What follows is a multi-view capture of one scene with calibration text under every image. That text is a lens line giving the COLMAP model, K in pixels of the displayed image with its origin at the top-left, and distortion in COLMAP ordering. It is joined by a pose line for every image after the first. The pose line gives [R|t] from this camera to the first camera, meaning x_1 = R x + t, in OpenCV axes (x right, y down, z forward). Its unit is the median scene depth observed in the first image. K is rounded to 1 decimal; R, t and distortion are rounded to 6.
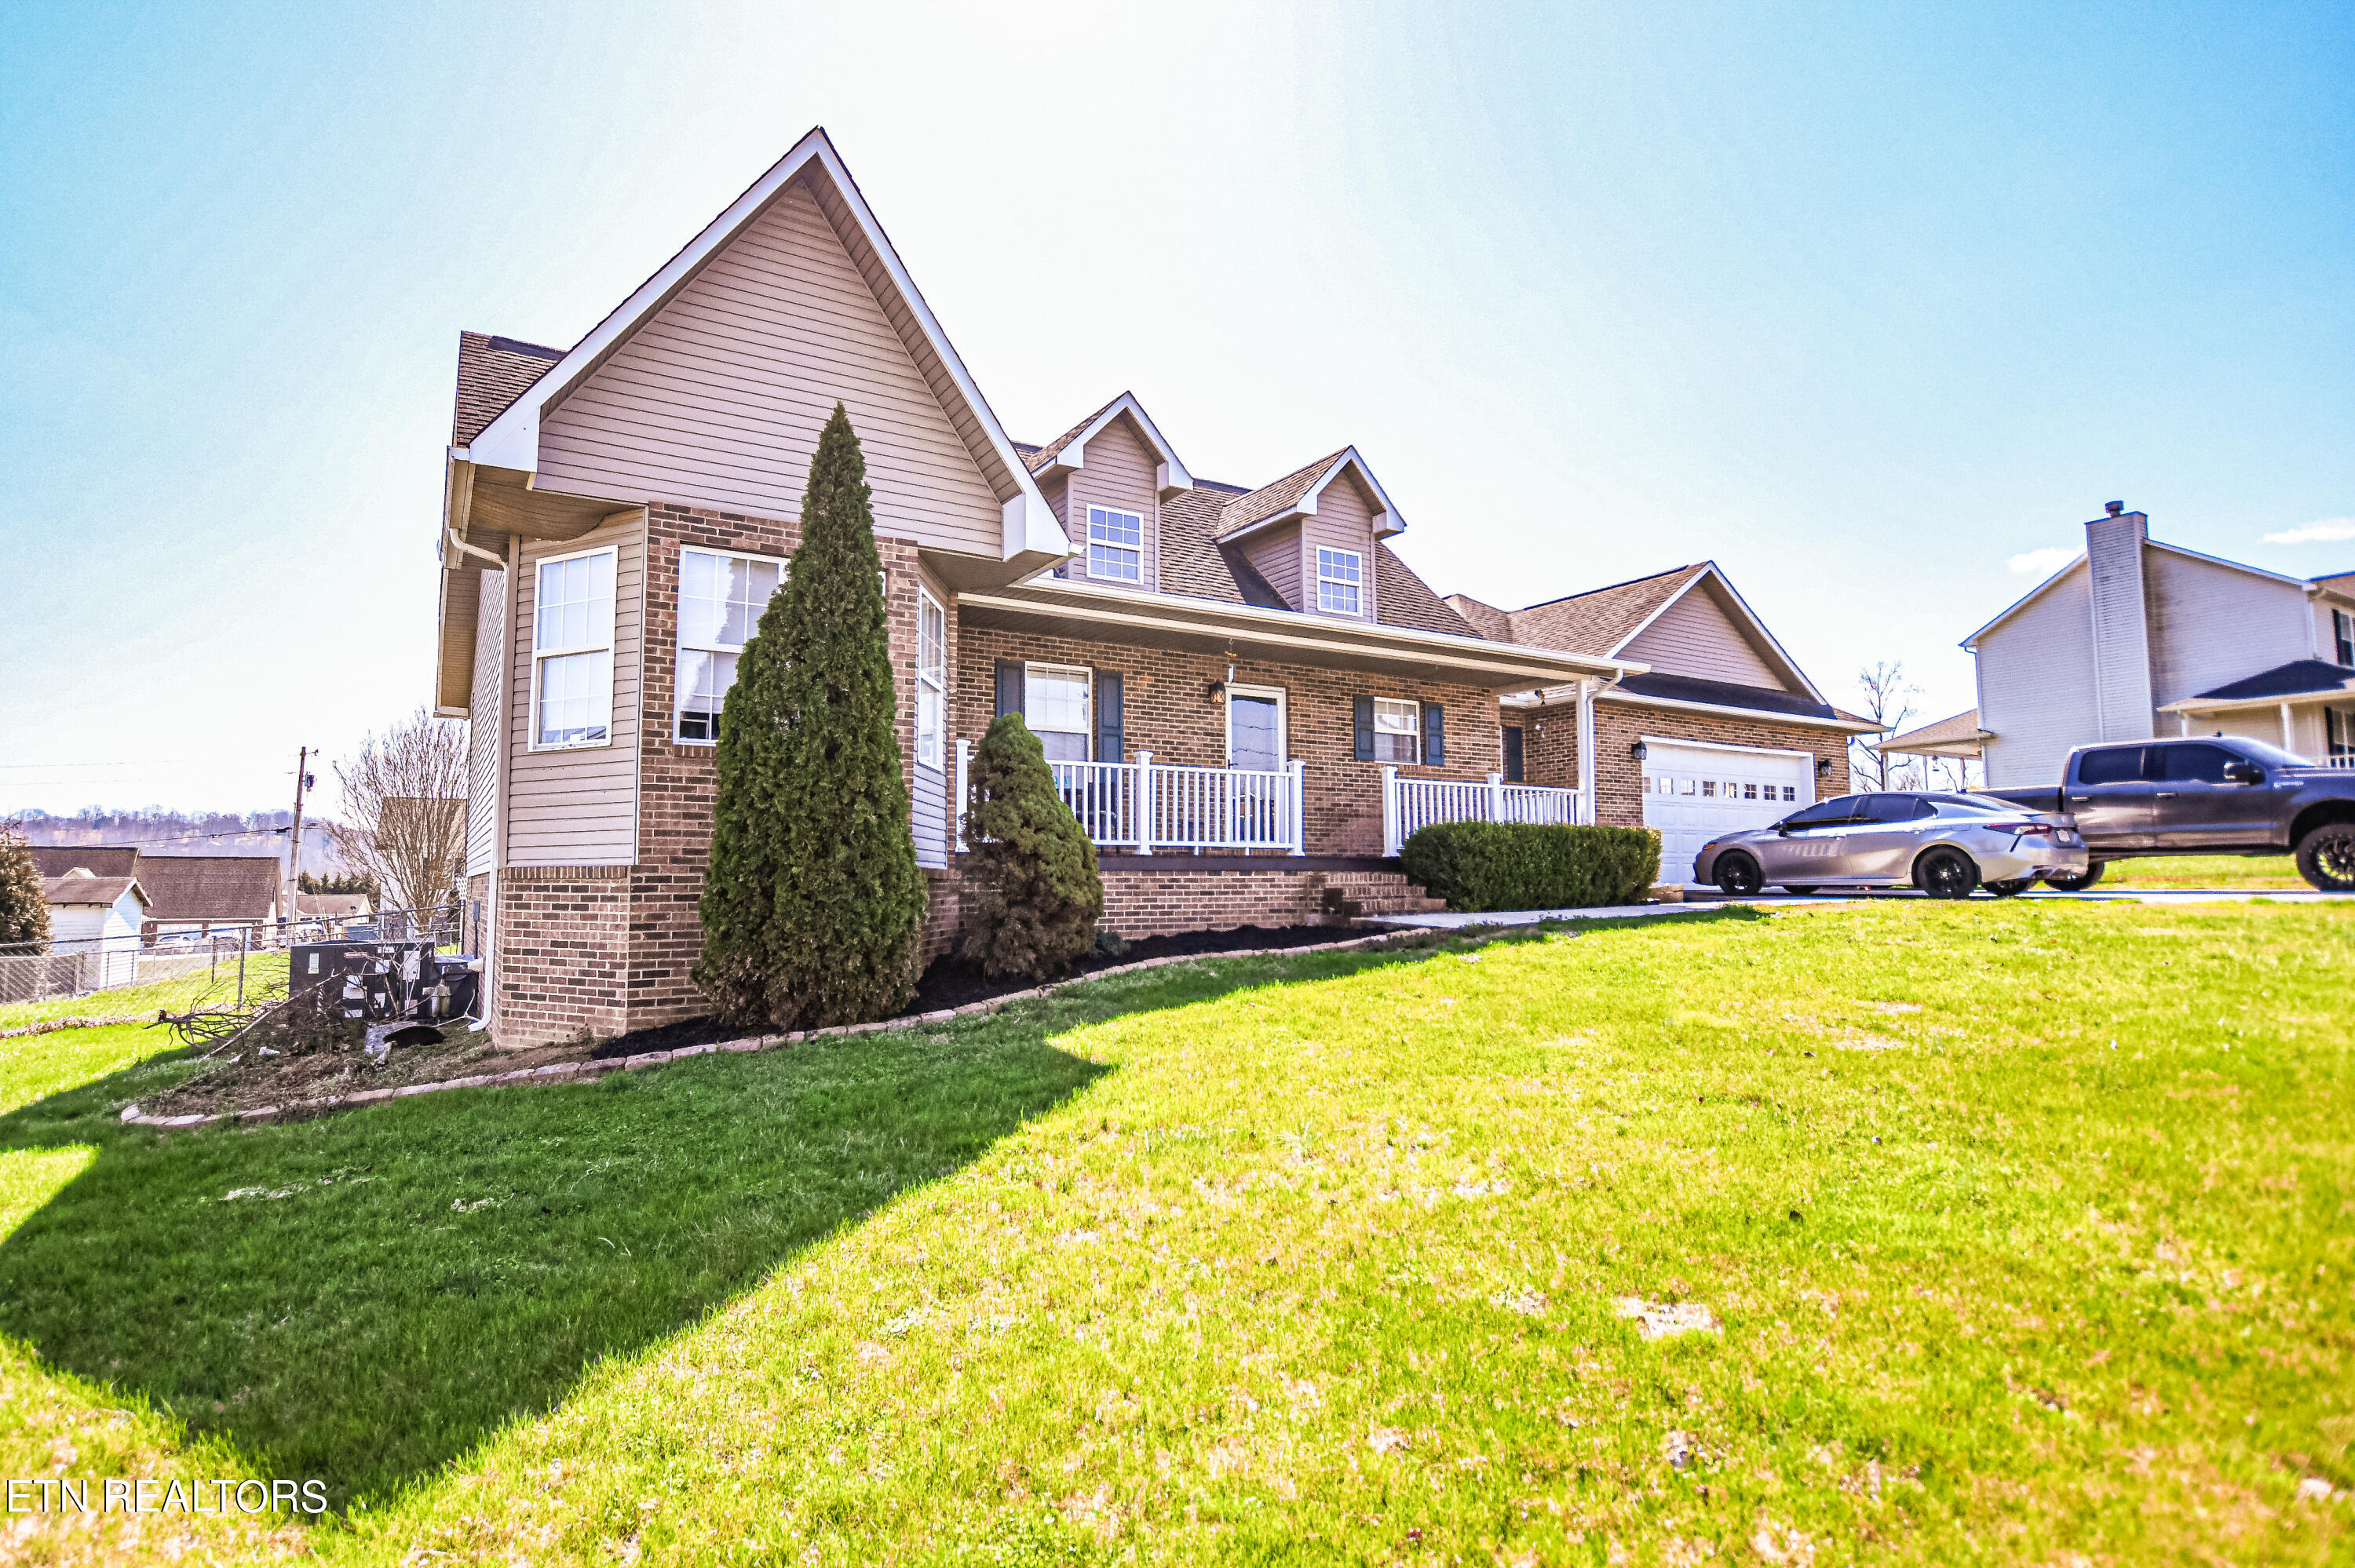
lens RADIAL K [[1211.6, 0, 1148.7], [0, 1211.6, 788.6], [0, 0, 1]] dist [-0.029840, 0.000171]
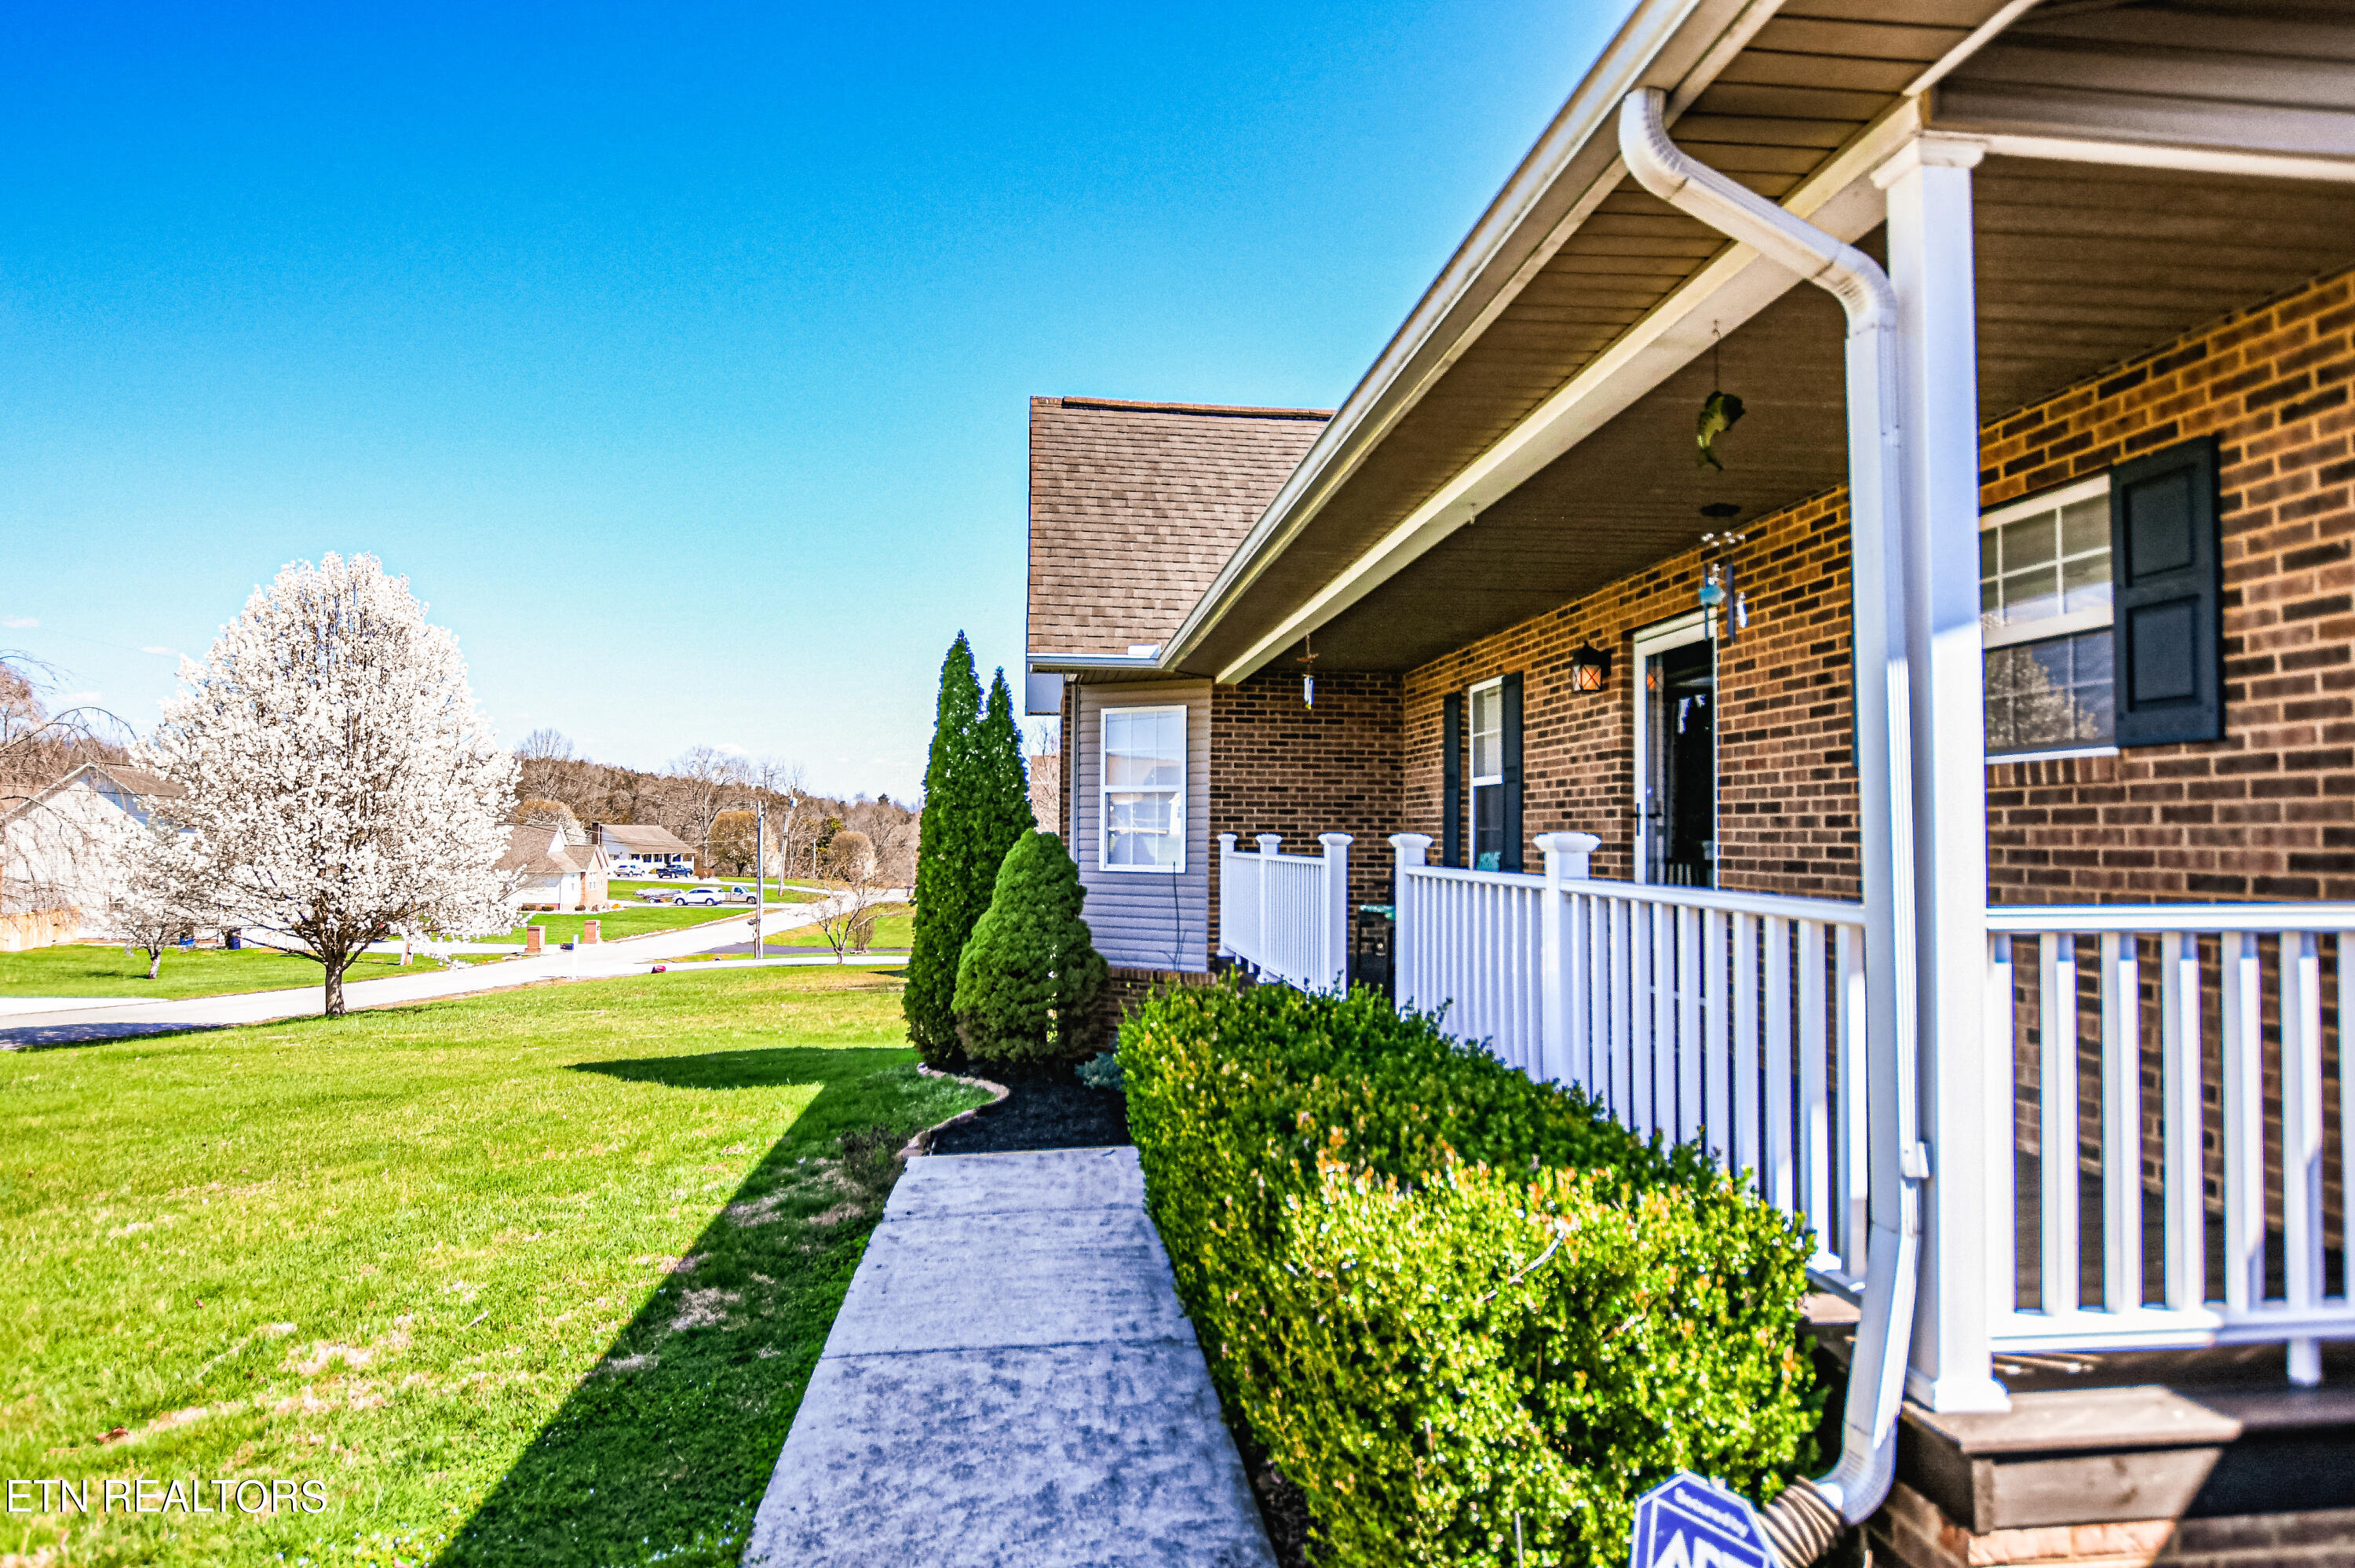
lens RADIAL K [[1267.3, 0, 1154.4], [0, 1267.3, 787.5], [0, 0, 1]] dist [-0.032346, 0.015514]
pose [[-0.428139, -0.033478, -0.903093, 0.583808], [0.066743, 0.995413, -0.068542, -0.010039], [0.901245, -0.089620, -0.423940, 1.064880]]
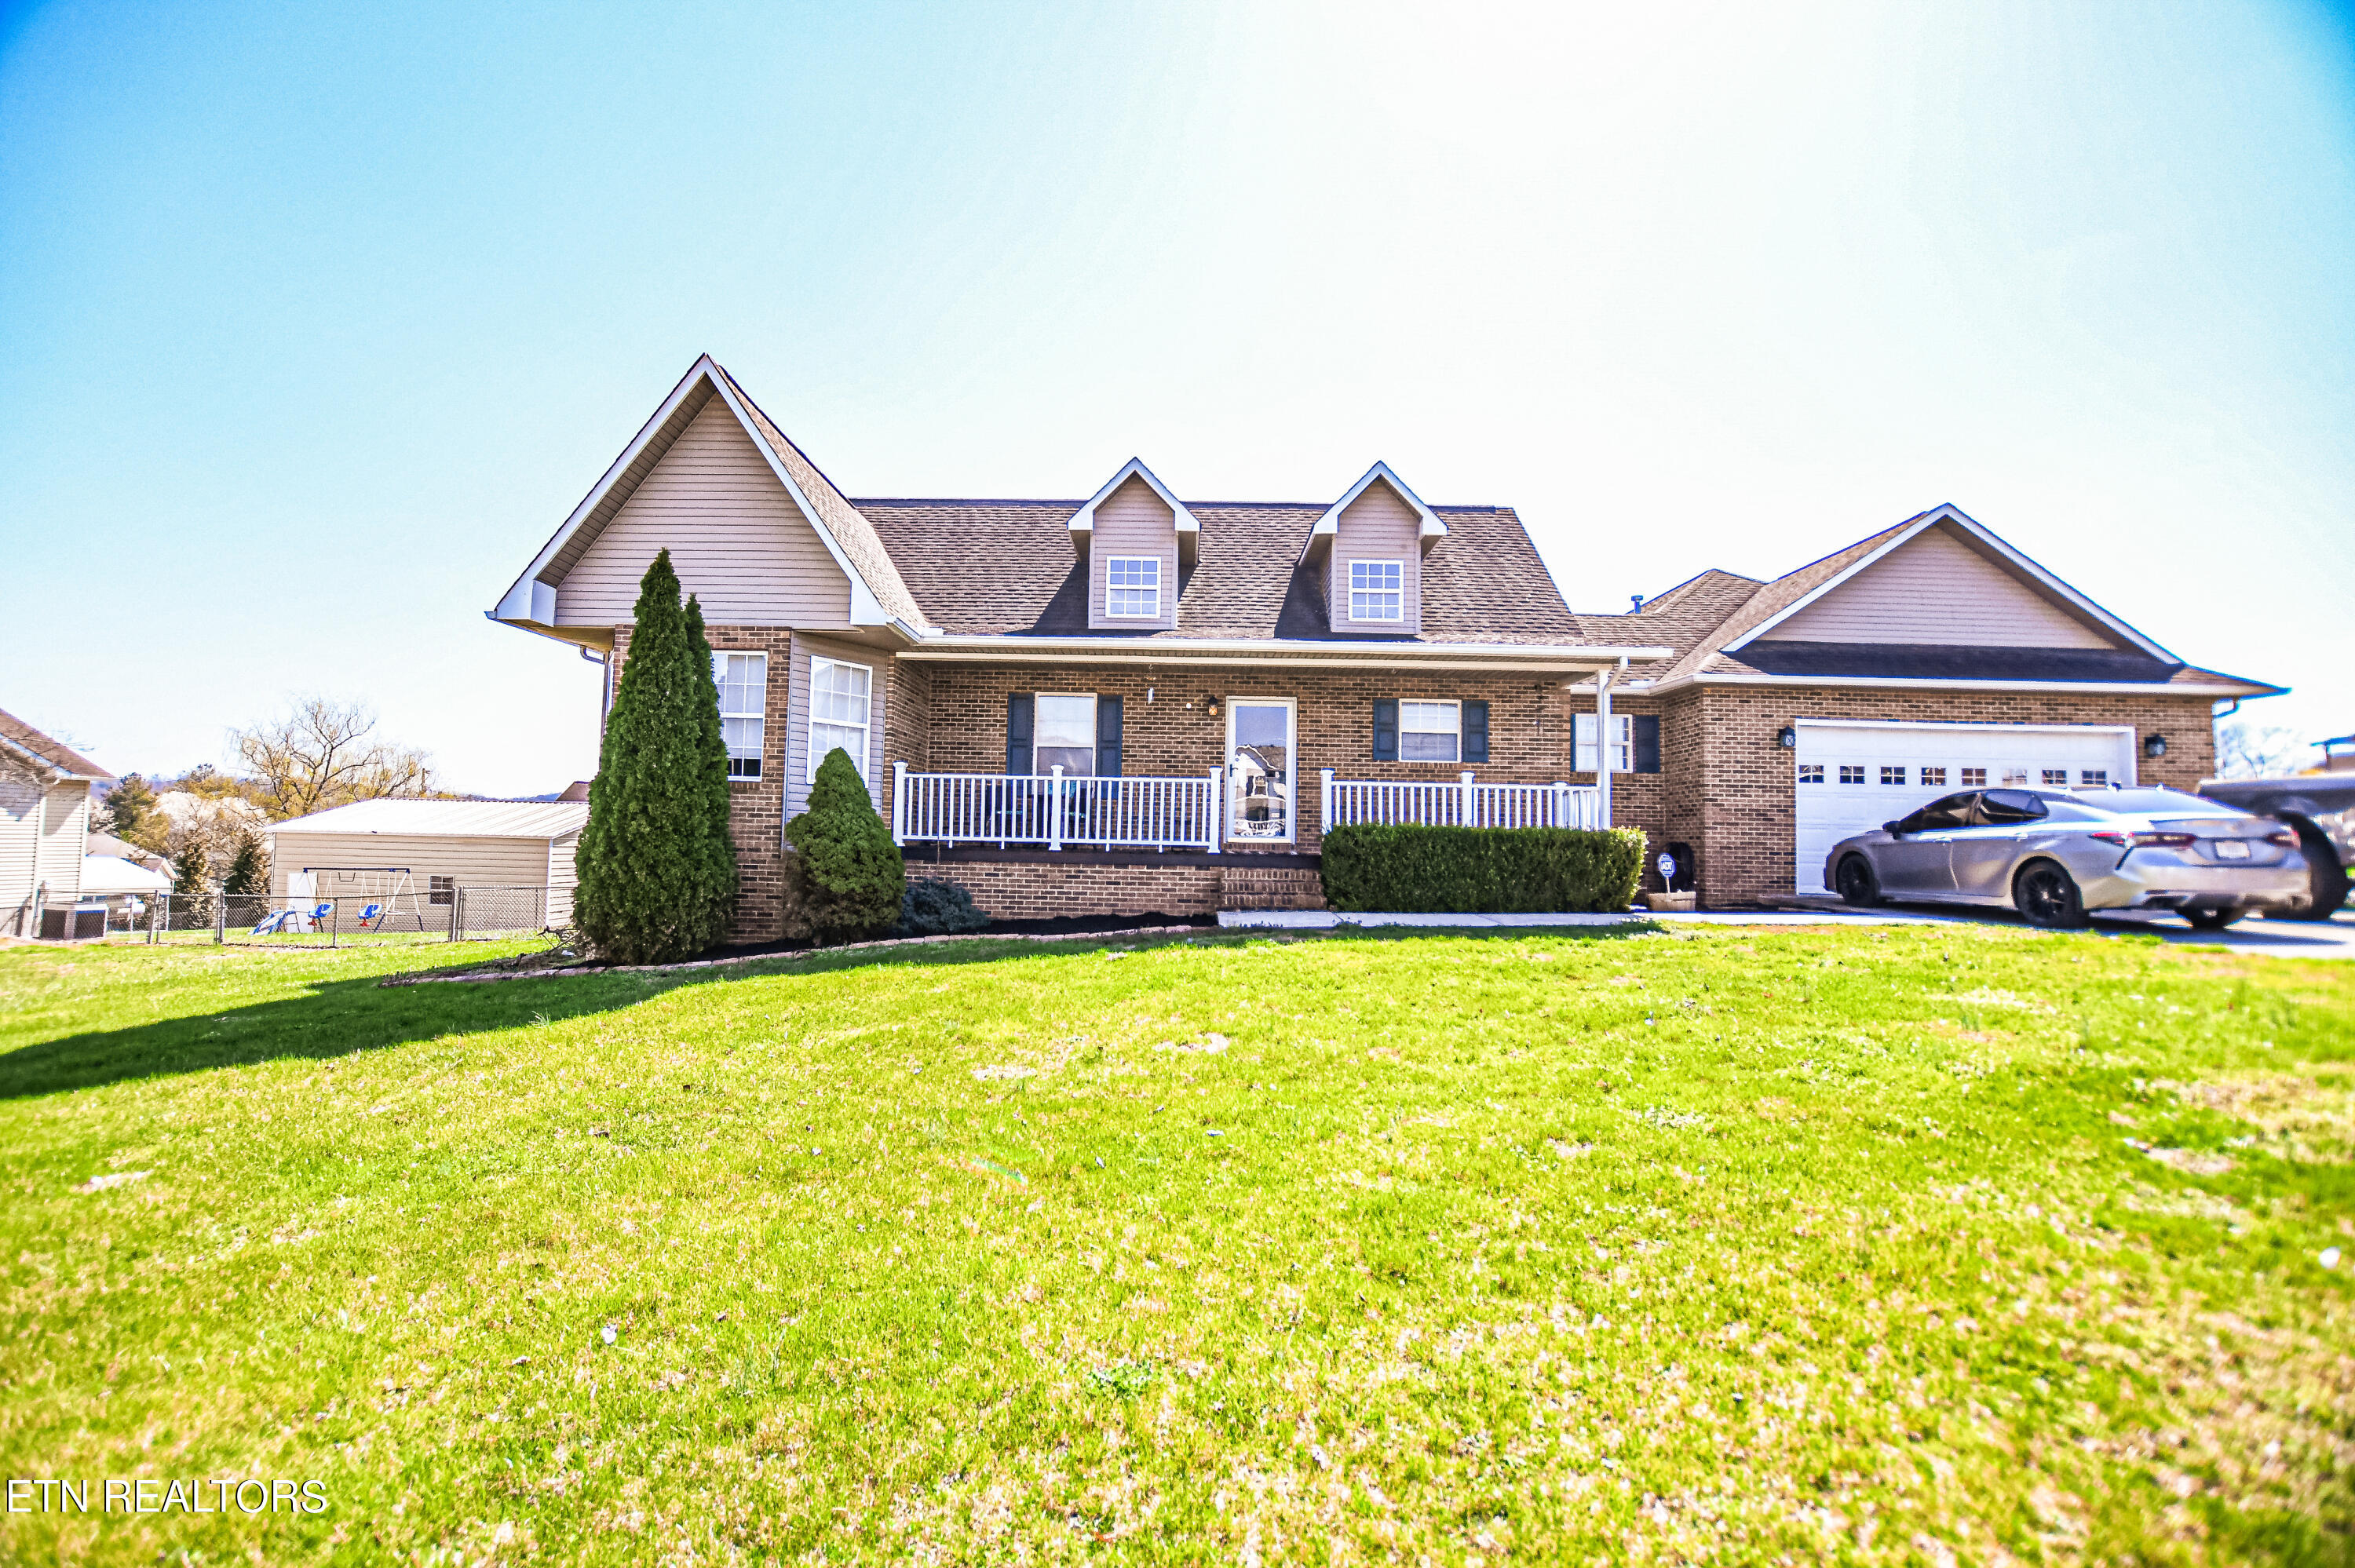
lens RADIAL K [[1029.5, 0, 1149.6], [0, 1029.5, 788.4], [0, 0, 1]] dist [-0.035465, 0.004053]
pose [[0.839886, -0.007129, -0.542715, 0.540077], [0.019690, 0.999656, 0.017340, -0.020157], [0.542405, -0.025250, 0.839738, 0.150545]]
